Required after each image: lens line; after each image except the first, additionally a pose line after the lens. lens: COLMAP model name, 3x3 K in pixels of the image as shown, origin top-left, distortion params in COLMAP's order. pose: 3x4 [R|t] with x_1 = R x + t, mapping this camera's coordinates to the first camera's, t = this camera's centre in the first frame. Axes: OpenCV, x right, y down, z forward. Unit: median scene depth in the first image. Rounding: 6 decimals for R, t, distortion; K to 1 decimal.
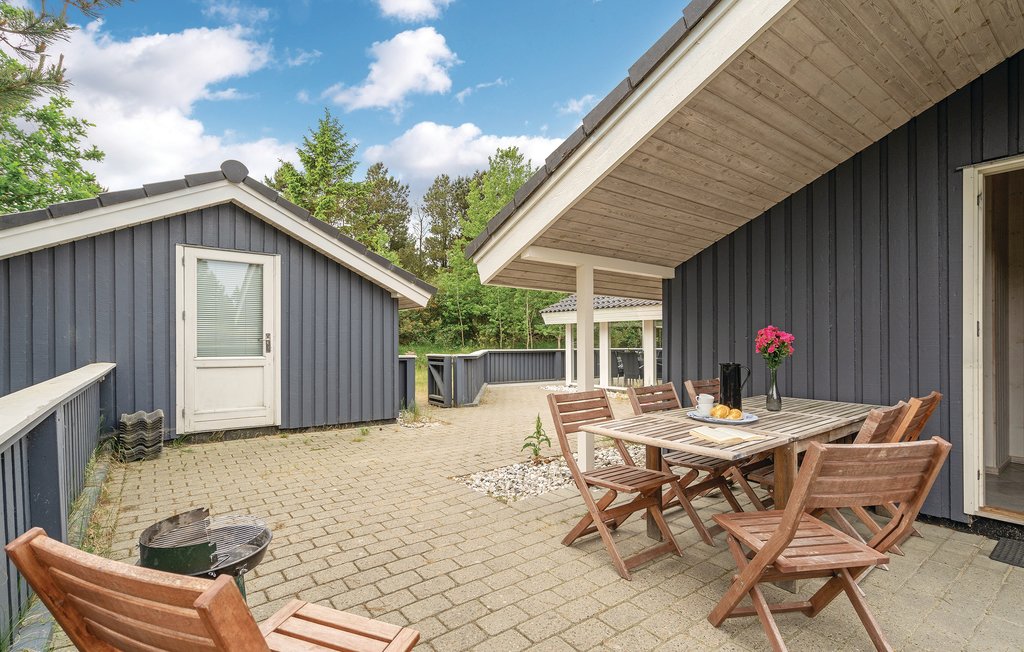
lens RADIAL K [[471.8, 0, 515.1], [0, 471.8, 340.5], [0, 0, 1]] dist [-0.004185, 0.002523]
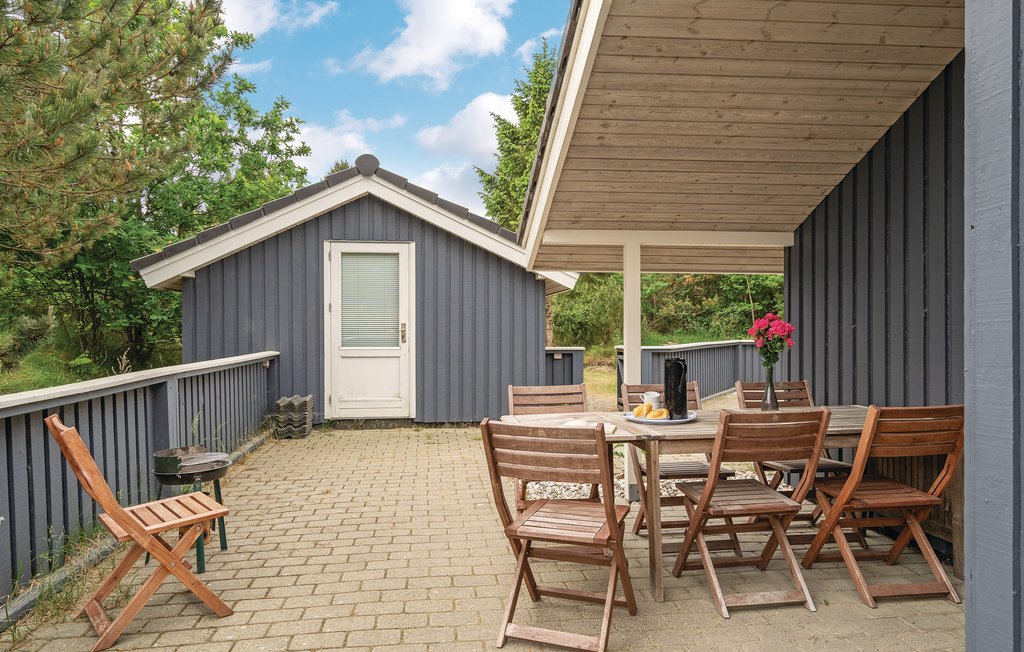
lens RADIAL K [[691.9, 0, 511.4], [0, 691.9, 325.1], [0, 0, 1]] dist [-0.003807, -0.000906]
pose [[0.865585, -0.007970, -0.500698, 0.385780], [0.007743, 0.999967, -0.002533, -0.005931], [0.500702, -0.001684, 0.865618, -0.128086]]
